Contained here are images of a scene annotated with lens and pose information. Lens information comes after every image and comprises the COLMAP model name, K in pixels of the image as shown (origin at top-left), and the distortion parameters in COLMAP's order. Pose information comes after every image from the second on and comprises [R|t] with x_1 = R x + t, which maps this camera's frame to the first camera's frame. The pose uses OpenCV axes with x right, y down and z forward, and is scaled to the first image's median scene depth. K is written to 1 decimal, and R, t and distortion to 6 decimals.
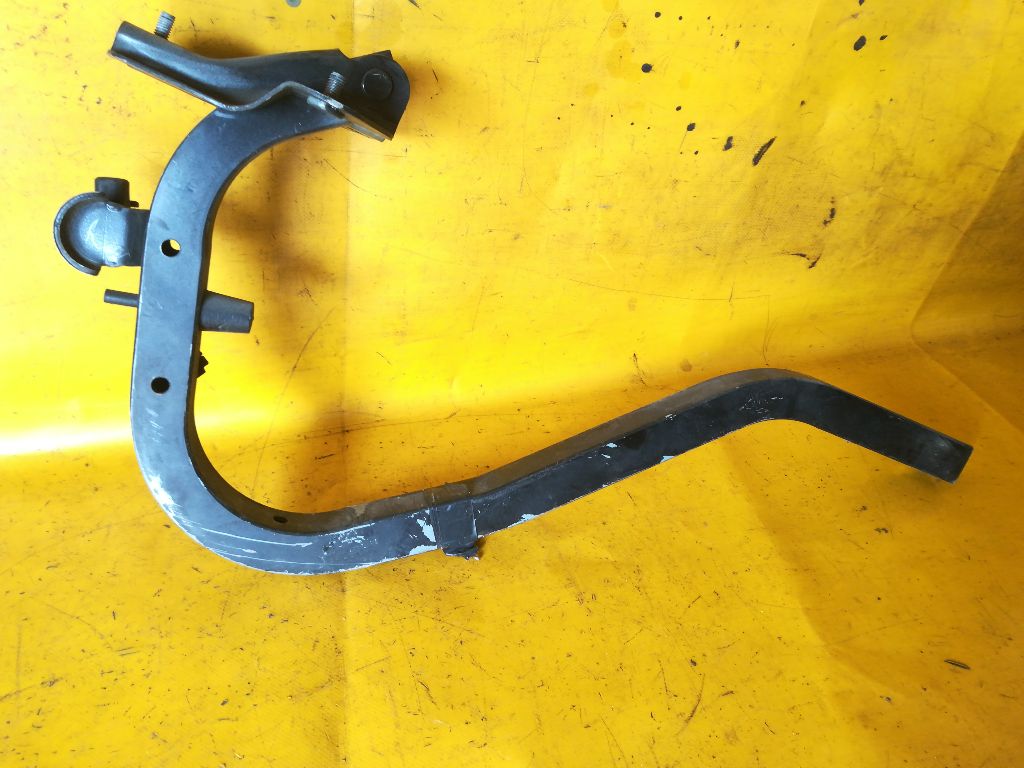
lens RADIAL K [[800.6, 0, 530.3], [0, 800.6, 375.9], [0, 0, 1]] dist [0.039203, -0.060040]
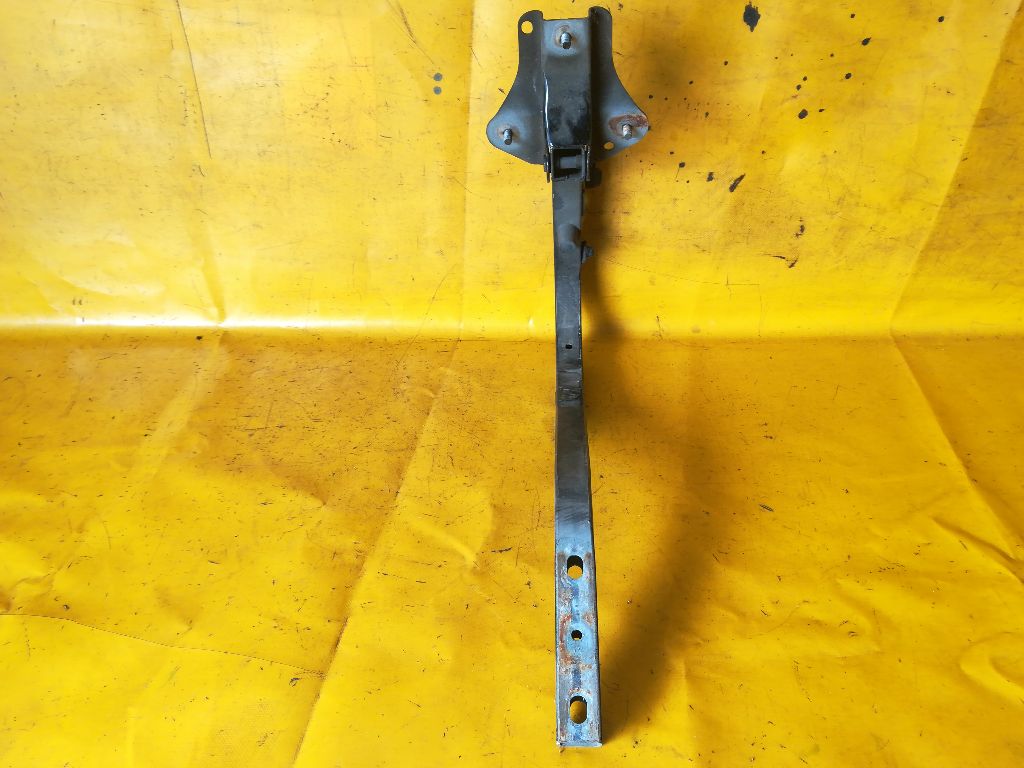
lens RADIAL K [[800.6, 0, 530.3], [0, 800.6, 375.9], [0, 0, 1]] dist [0.039203, -0.060040]
pose [[0.945548, 0.122883, -0.301394, 0.390090], [-0.126423, 0.991946, 0.007809, 0.105329], [0.299927, 0.030719, 0.953468, -0.490612]]
